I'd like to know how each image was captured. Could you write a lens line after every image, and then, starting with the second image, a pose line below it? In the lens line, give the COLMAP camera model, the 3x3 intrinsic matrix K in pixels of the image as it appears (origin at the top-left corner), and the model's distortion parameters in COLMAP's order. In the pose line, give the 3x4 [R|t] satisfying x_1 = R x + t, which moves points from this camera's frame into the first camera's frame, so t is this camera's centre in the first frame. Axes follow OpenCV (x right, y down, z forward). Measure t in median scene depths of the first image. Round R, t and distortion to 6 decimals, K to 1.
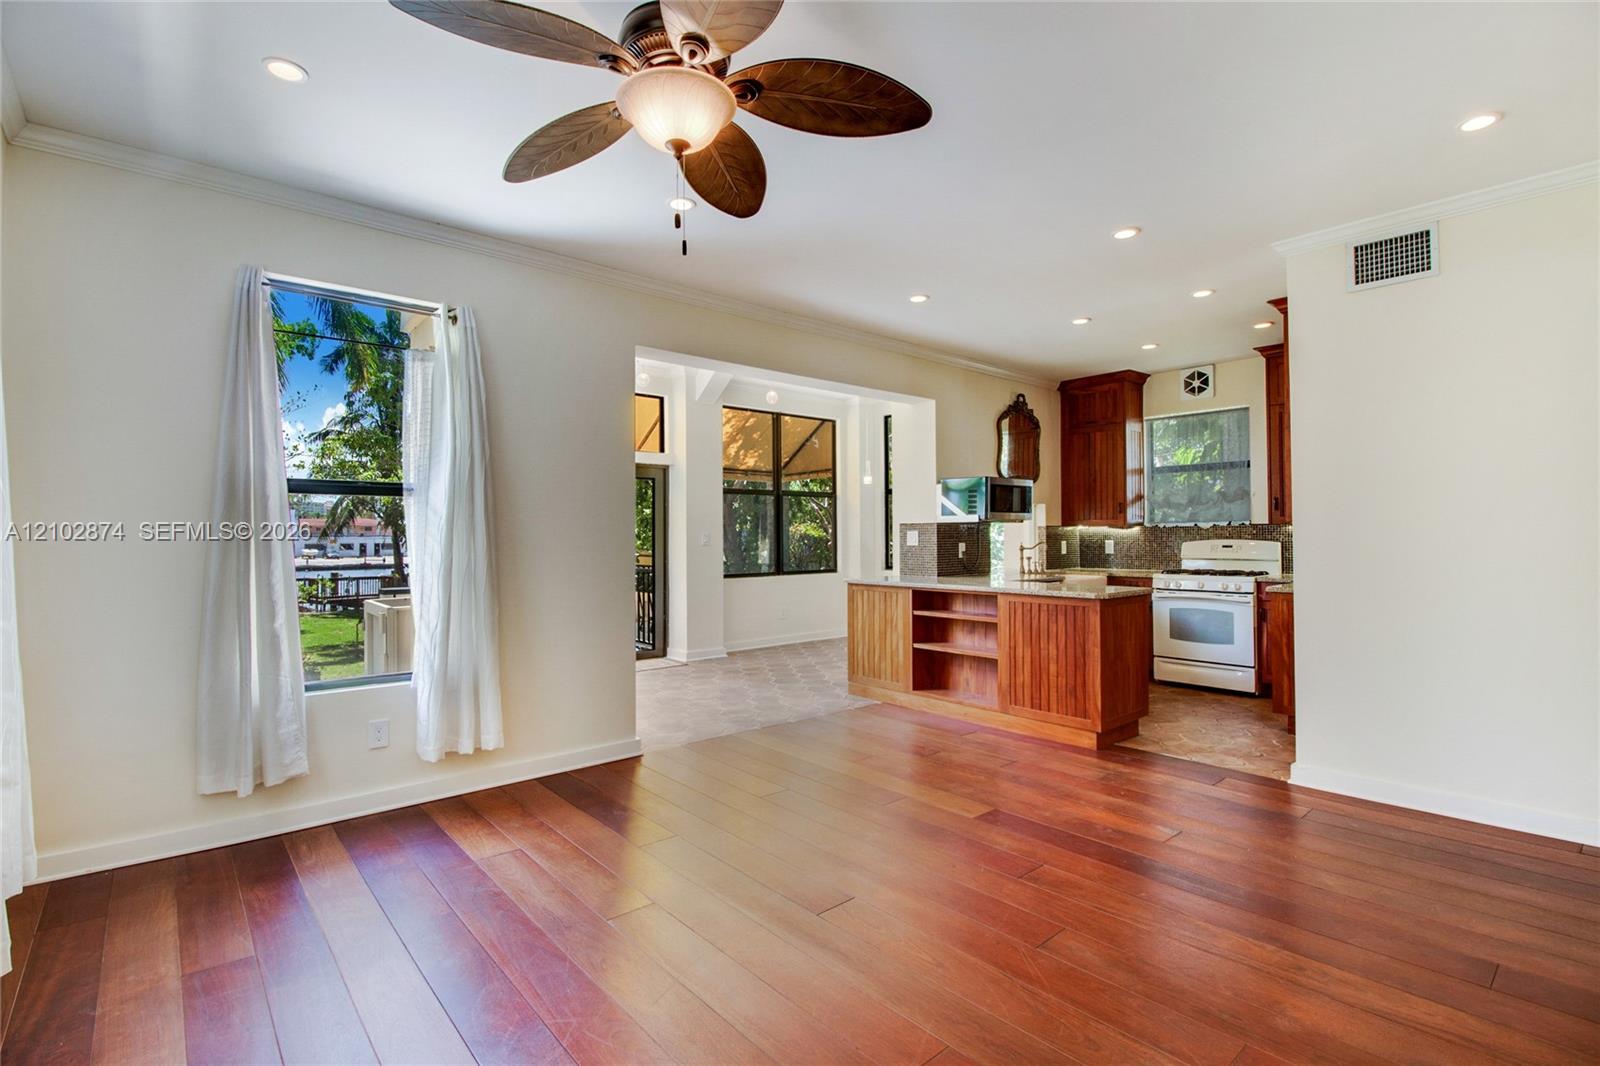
lens RADIAL K [[748.2, 0, 794.3], [0, 748.2, 532.1], [0, 0, 1]] dist [-0.004787, -0.000331]
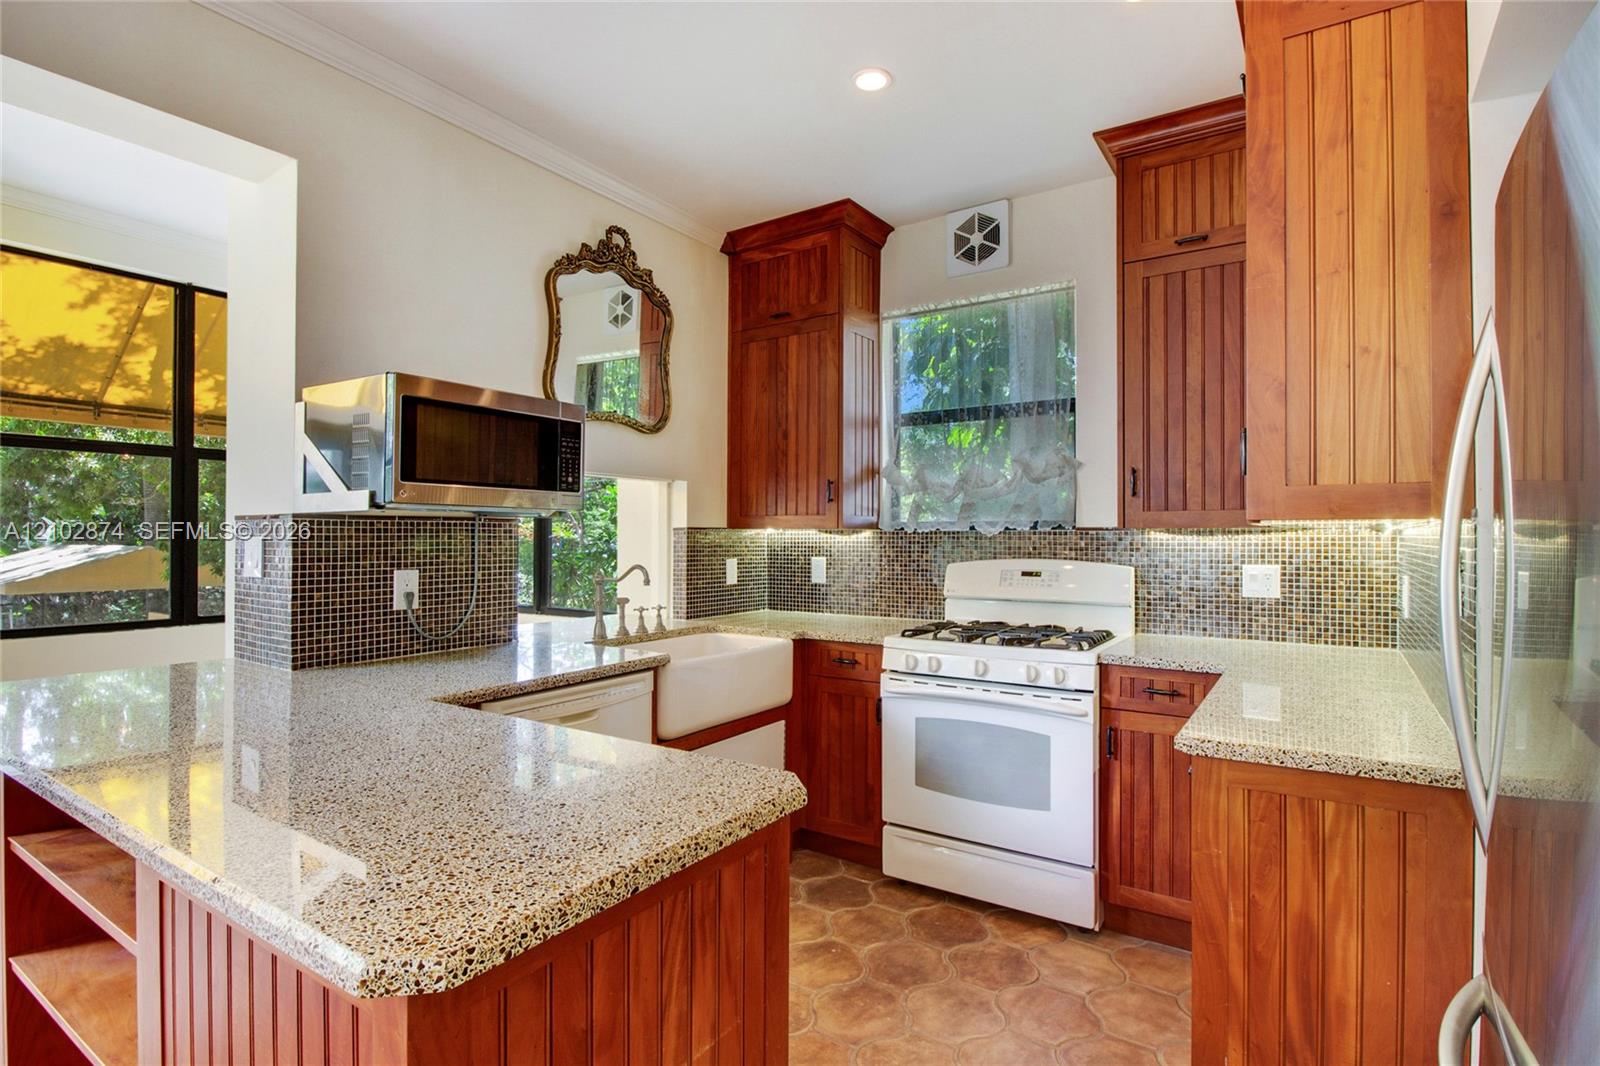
lens RADIAL K [[776.7, 0, 802.5], [0, 776.7, 536.3], [0, 0, 1]] dist [0.006266, 0.000356]
pose [[0.962380, 0.008657, 0.271570, 0.282428], [-0.009937, 0.999945, 0.003341, -0.004931], [-0.271526, -0.005914, 0.962413, 0.522250]]
